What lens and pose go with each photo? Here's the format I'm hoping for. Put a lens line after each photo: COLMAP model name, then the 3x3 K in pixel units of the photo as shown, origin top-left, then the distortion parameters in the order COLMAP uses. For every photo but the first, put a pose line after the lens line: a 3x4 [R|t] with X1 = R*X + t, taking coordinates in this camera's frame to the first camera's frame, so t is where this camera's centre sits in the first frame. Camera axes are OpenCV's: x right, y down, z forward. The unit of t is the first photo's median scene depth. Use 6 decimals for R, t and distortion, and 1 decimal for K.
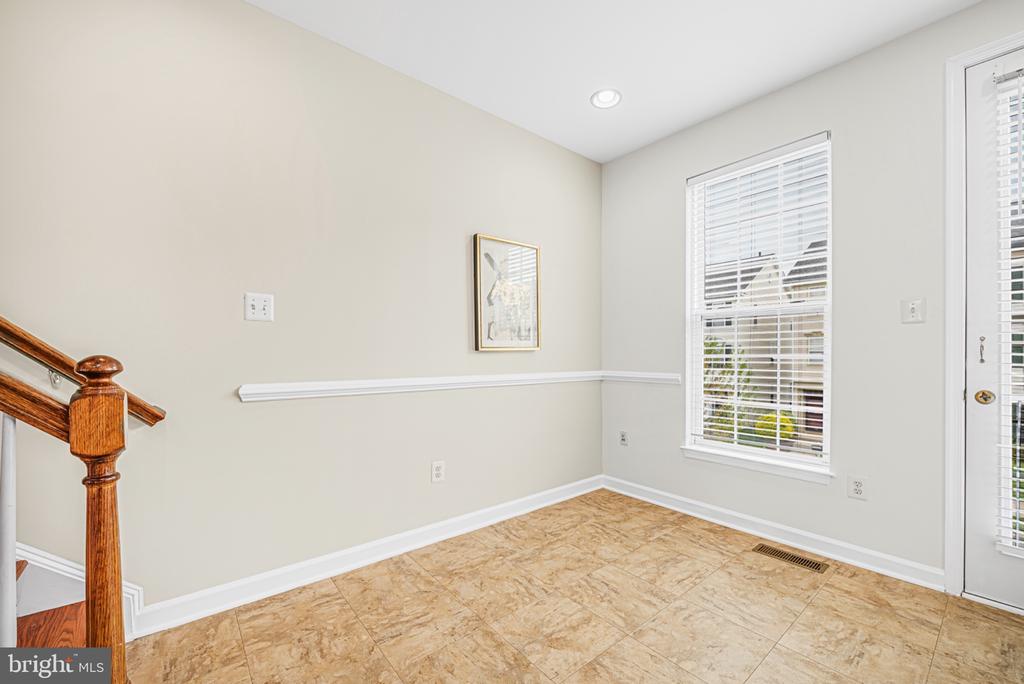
lens RADIAL K [[414.8, 0, 514.6], [0, 414.8, 356.1], [0, 0, 1]] dist [-0.001169, -0.000247]
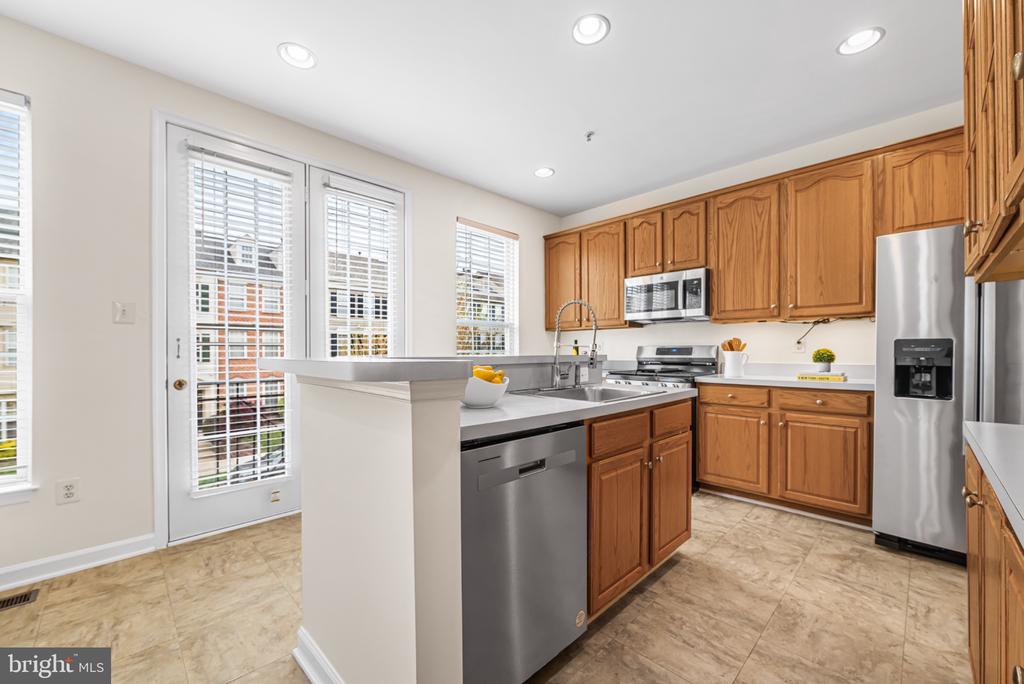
lens RADIAL K [[409.7, 0, 516.9], [0, 409.7, 350.0], [0, 0, 1]] dist [0.000209, 0.000180]
pose [[-0.085349, 0.002754, 0.996347, -0.229826], [0.004129, 0.999989, -0.002411, -0.001935], [-0.996343, 0.003908, -0.085360, 0.056439]]
